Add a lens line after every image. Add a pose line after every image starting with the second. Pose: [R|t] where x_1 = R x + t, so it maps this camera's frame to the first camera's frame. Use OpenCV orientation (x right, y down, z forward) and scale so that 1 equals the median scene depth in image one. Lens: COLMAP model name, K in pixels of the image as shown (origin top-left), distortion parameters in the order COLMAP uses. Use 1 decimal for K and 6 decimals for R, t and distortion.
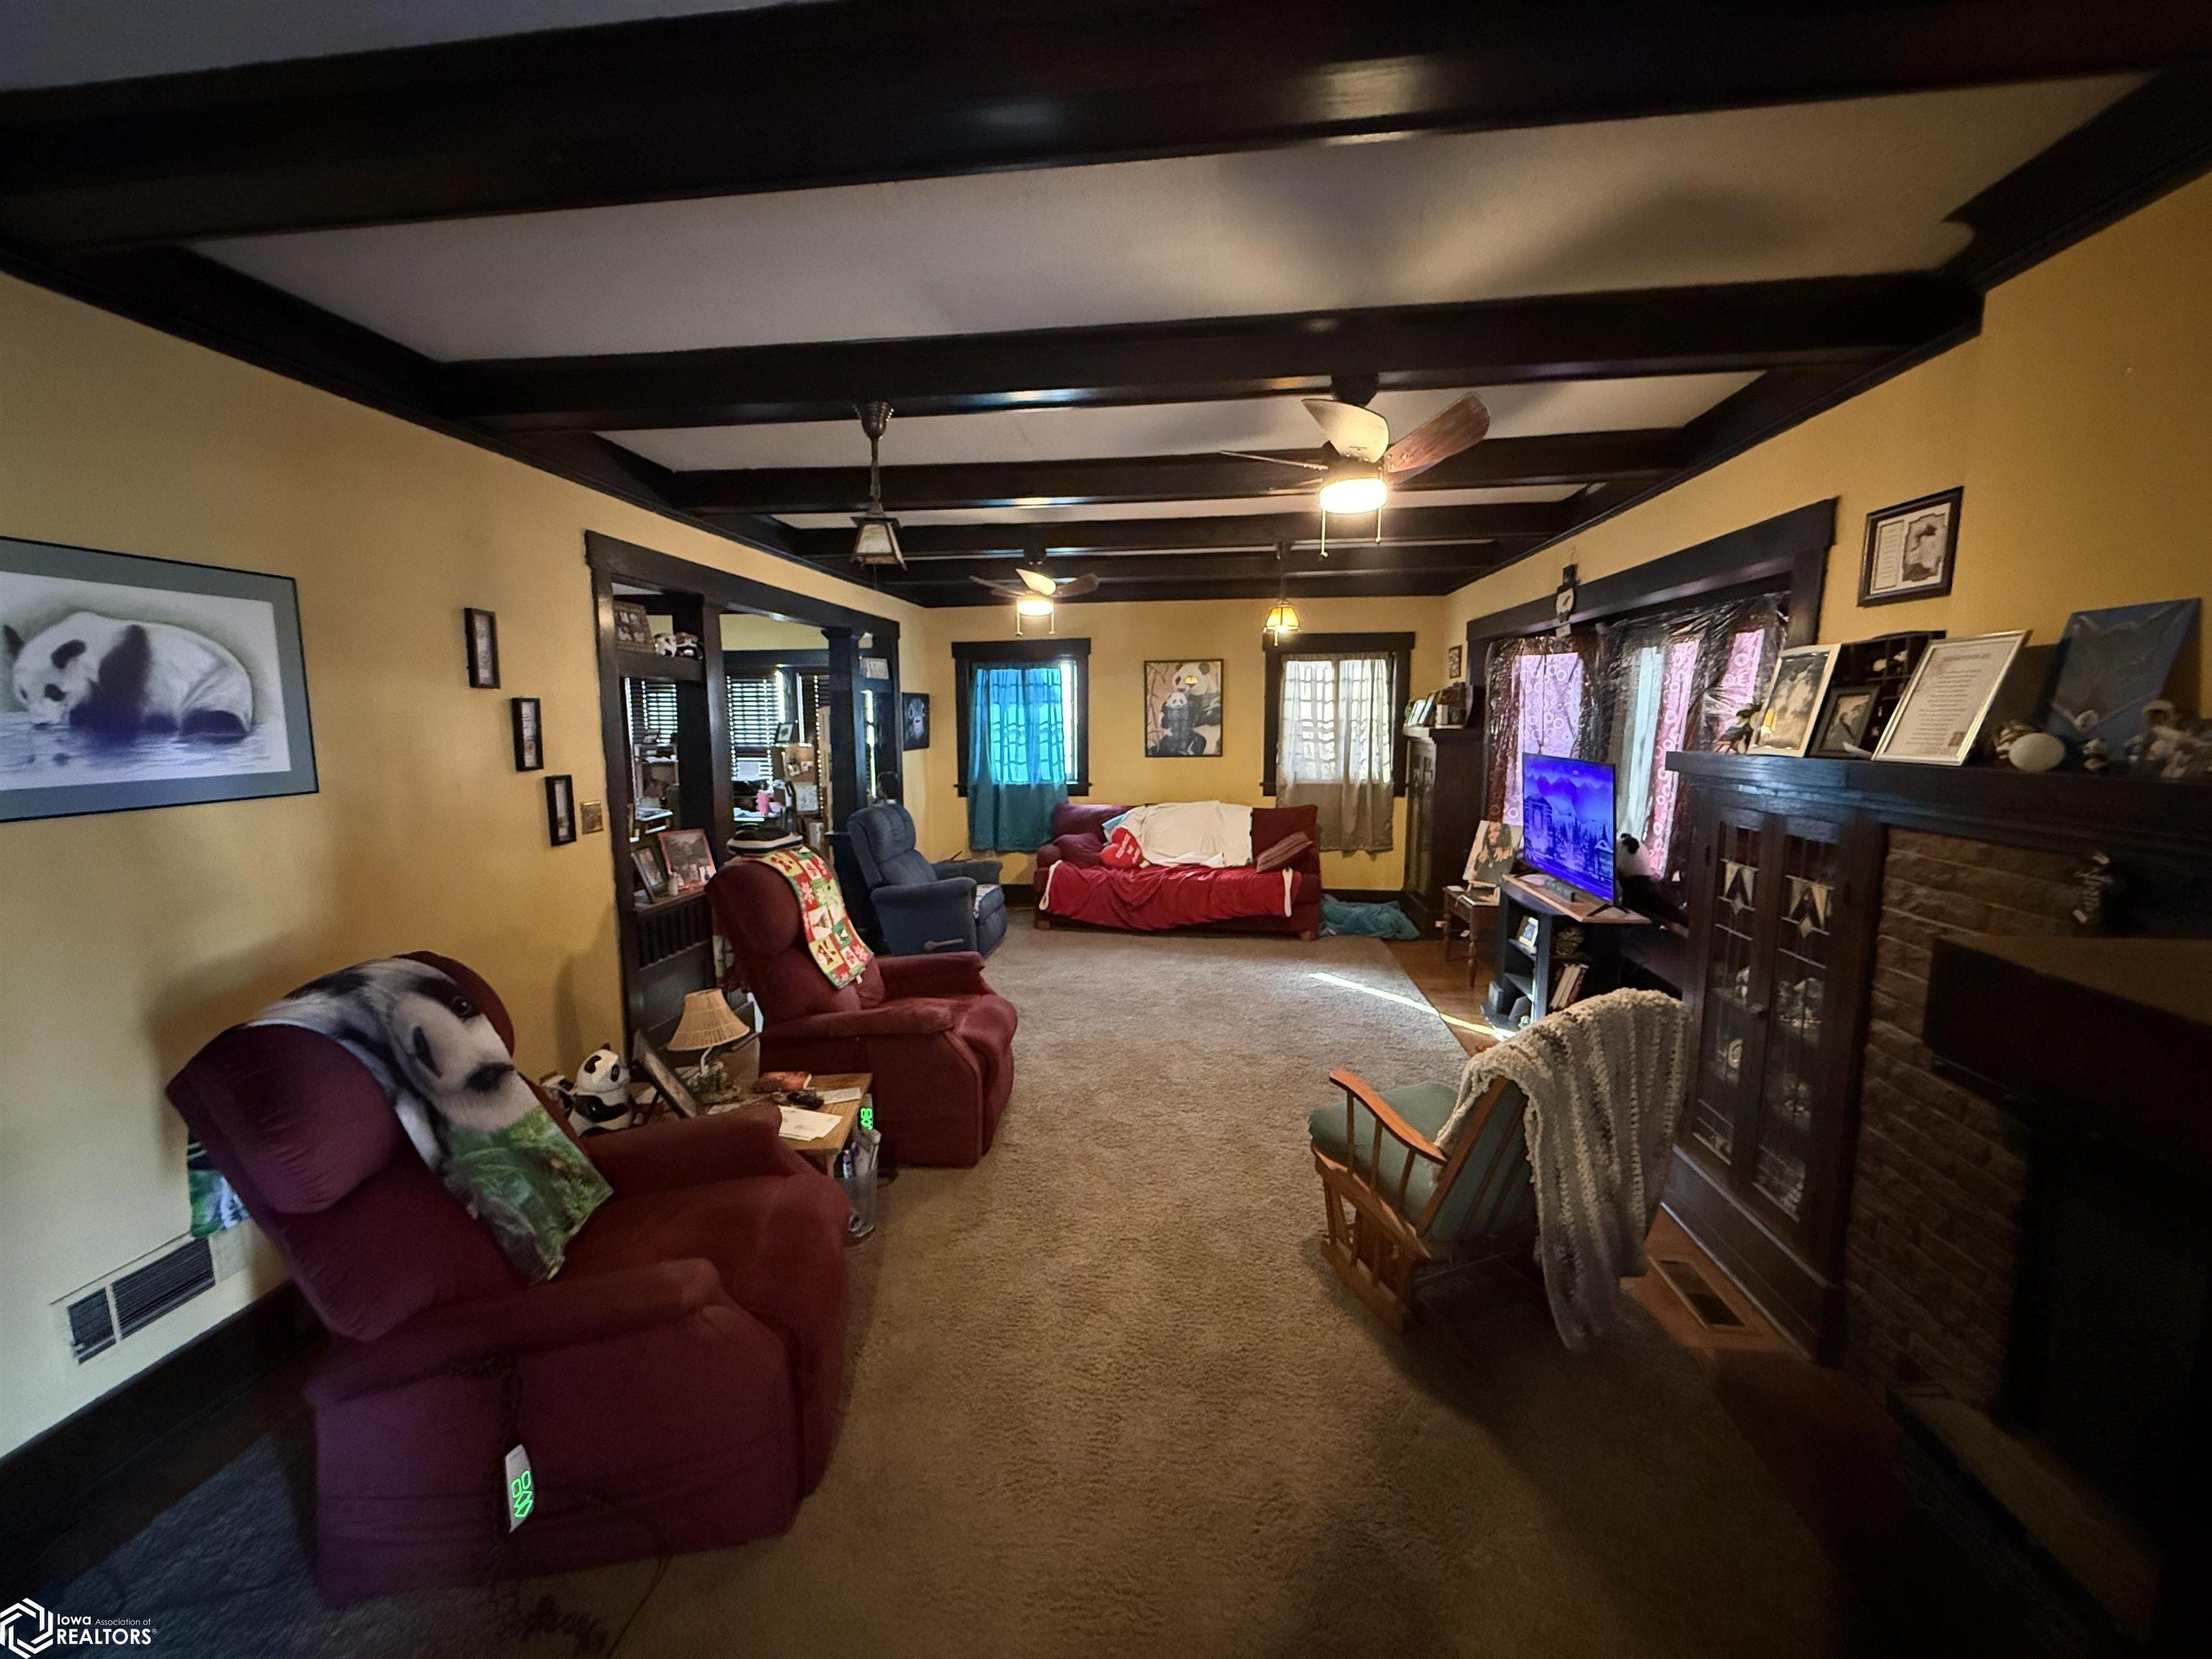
lens RADIAL K [[882.7, 0, 1097.6], [0, 882.7, 833.6], [0, 0, 1]] dist [-0.001163, 0.000532]
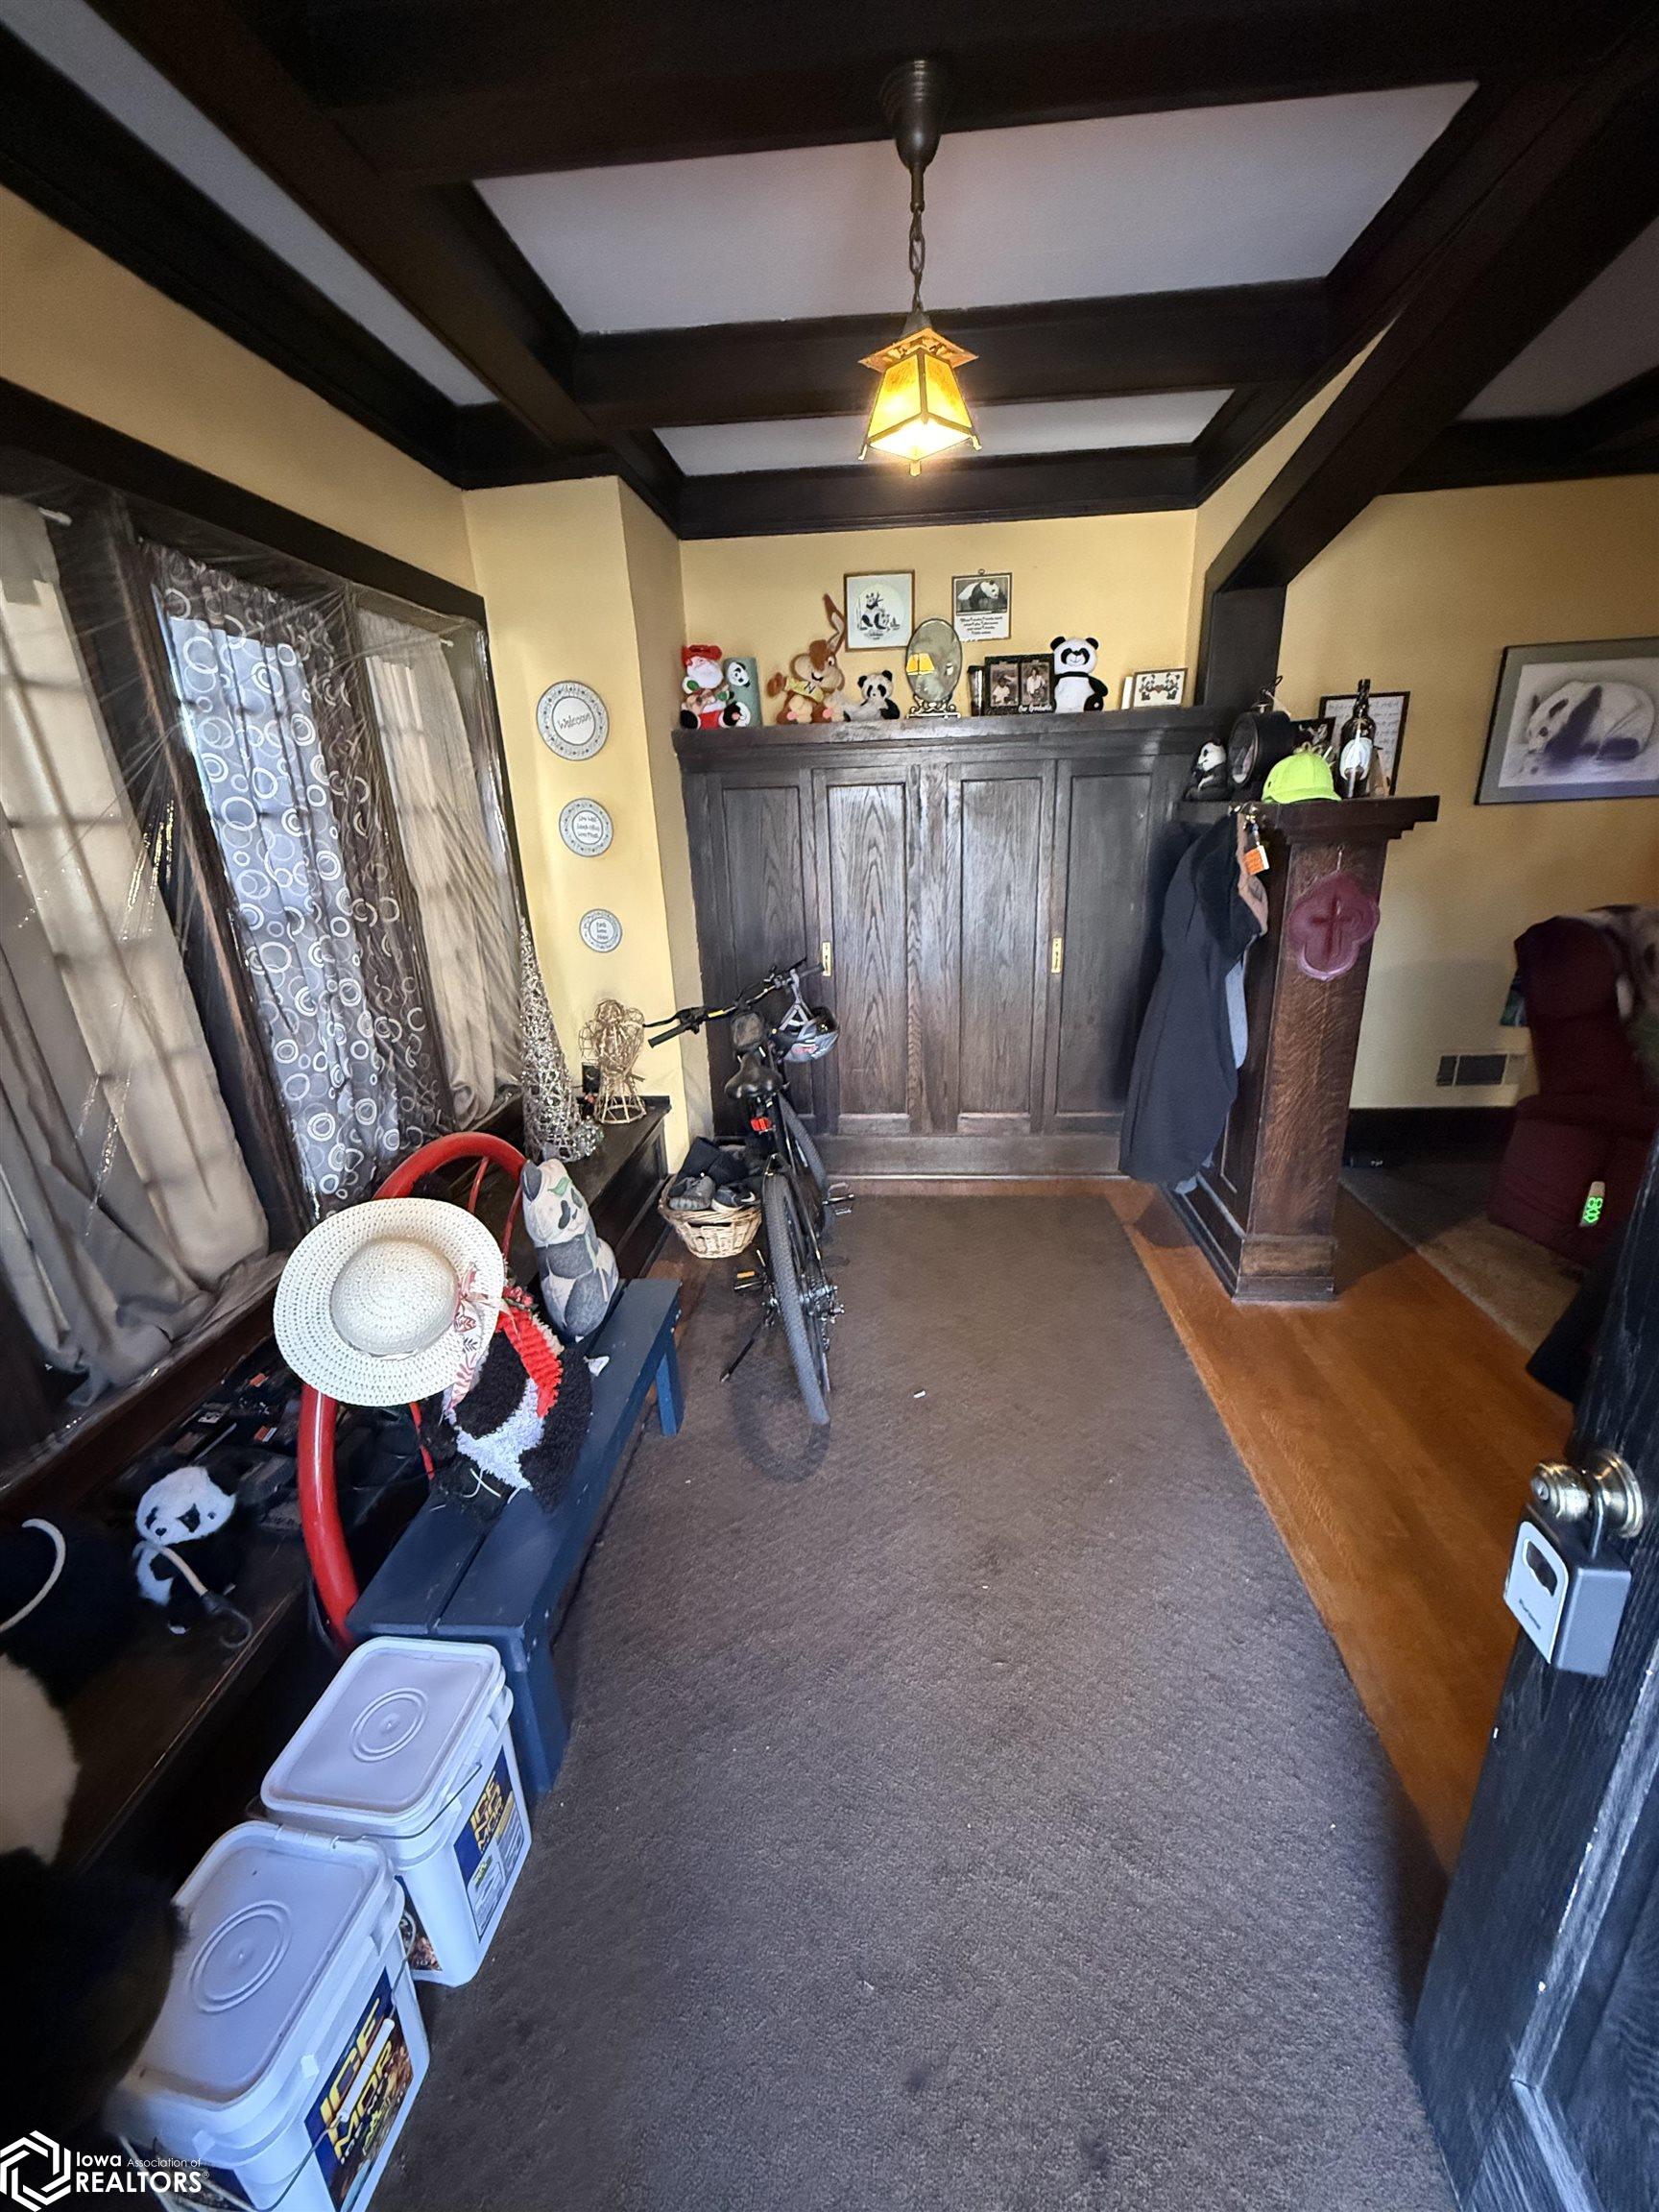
lens RADIAL K [[882.7, 0, 829.5], [0, 882.7, 1106.0], [0, 0, 1]] dist [-0.001163, 0.000532]
pose [[0.042453, 0.329934, -0.943049, 0.726911], [-0.094248, 0.941013, 0.324979, 0.114138], [0.994643, 0.075084, 0.071045, -0.538659]]
